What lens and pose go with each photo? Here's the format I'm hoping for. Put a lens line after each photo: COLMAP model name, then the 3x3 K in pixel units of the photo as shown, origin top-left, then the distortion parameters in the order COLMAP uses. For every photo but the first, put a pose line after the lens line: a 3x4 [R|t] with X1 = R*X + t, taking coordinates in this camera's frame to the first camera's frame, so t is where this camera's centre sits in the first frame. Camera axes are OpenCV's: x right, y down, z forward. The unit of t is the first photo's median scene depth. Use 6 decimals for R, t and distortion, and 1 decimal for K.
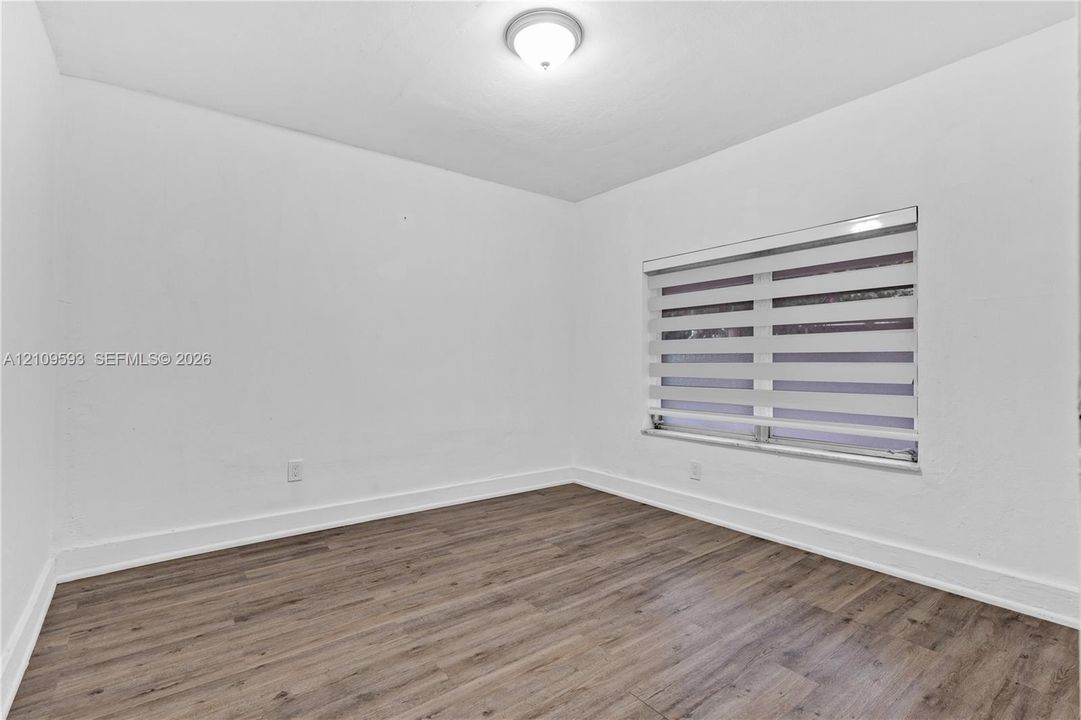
lens RADIAL K [[518.2, 0, 541.5], [0, 518.2, 359.6], [0, 0, 1]] dist [0.004549, 0.000777]
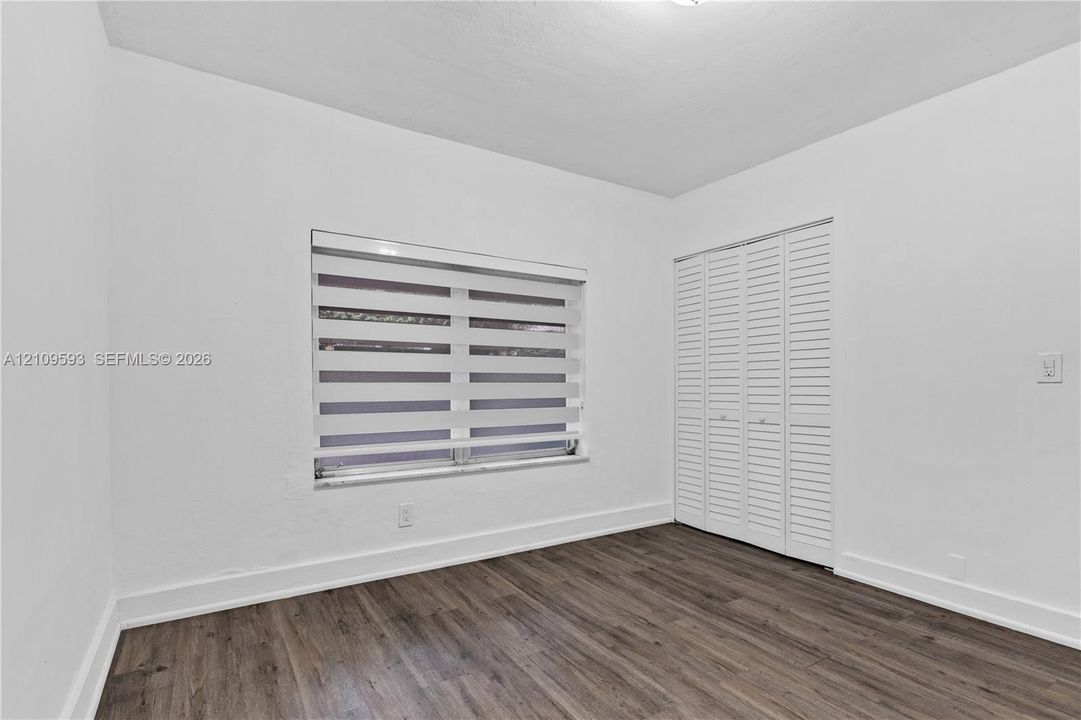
lens RADIAL K [[518.2, 0, 553.6], [0, 518.2, 392.4], [0, 0, 1]] dist [0.004549, 0.000777]
pose [[0.081130, -0.021206, 0.996478, -0.592245], [-0.005530, 0.999749, 0.021726, 0.002840], [-0.996688, -0.007273, 0.080992, 0.857987]]
